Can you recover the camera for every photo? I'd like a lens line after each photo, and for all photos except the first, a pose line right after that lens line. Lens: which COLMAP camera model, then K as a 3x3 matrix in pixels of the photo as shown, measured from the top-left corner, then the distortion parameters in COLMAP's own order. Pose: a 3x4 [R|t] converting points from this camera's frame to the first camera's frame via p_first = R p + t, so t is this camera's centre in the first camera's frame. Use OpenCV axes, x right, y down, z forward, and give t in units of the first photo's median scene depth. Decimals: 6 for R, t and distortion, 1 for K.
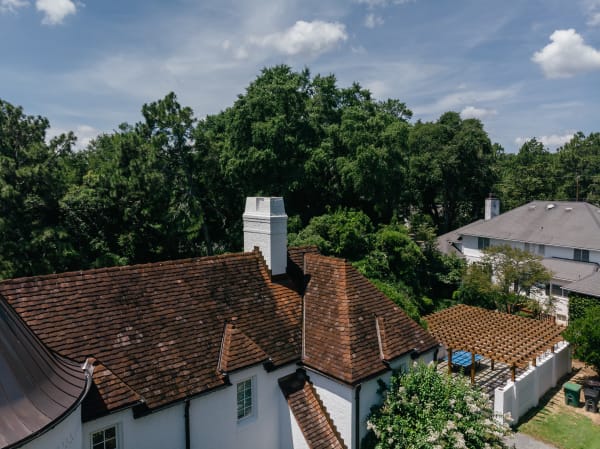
lens RADIAL K [[450.0, 0, 302.9], [0, 450.0, 242.5], [0, 0, 1]] dist [0.001326, -0.002947]
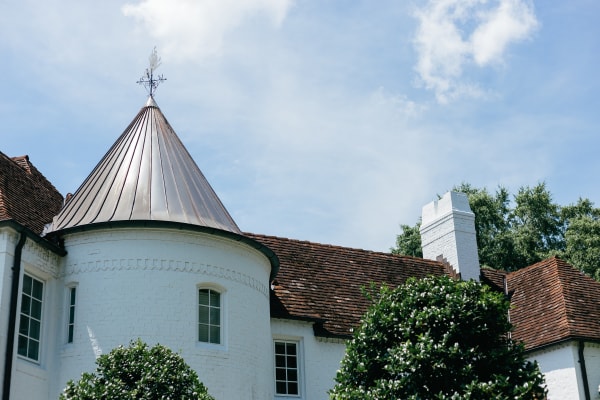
lens RADIAL K [[877.9, 0, 317.8], [0, 877.9, 200.1], [0, 0, 1]] dist [-0.069827, -0.020435]
pose [[0.969395, -0.134596, -0.205323, 0.008589], [0.022281, 0.881104, -0.472398, 0.275291], [0.244494, 0.453365, 0.857136, -0.180131]]
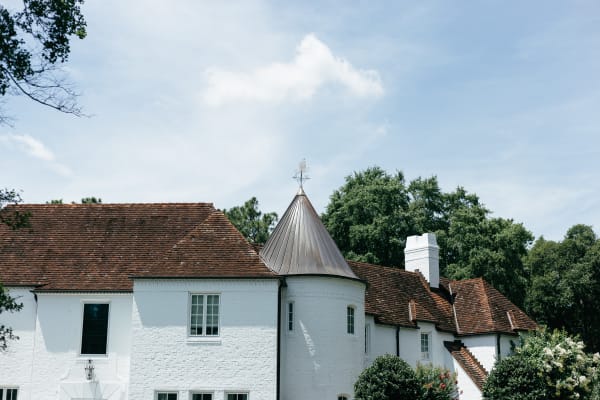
lens RADIAL K [[861.3, 0, 300.0], [0, 861.3, 200.0], [0, 0, 1]] dist [-0.129574, -0.023759]
pose [[0.998965, -0.006918, -0.044957, -0.144736], [-0.009810, 0.932345, -0.361437, 0.325095], [0.044416, 0.361504, 0.931312, -0.657382]]
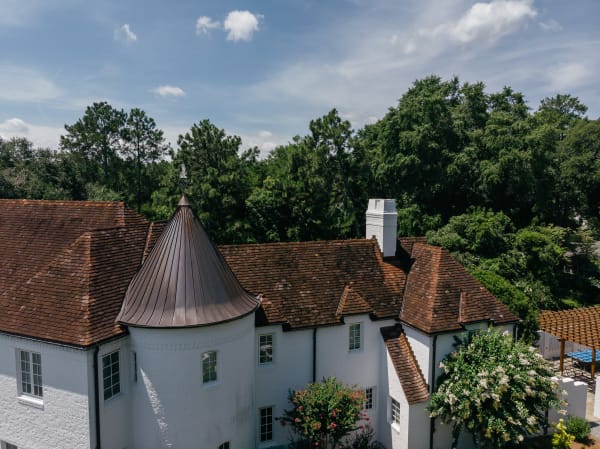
lens RADIAL K [[450.0, 0, 302.9], [0, 450.0, 242.5], [0, 0, 1]] dist [0.001326, -0.002947]
pose [[0.933748, 0.039820, -0.355709, 0.077124], [-0.039578, 0.999185, 0.007962, 0.012228], [0.355736, 0.006644, 0.934563, -0.150788]]
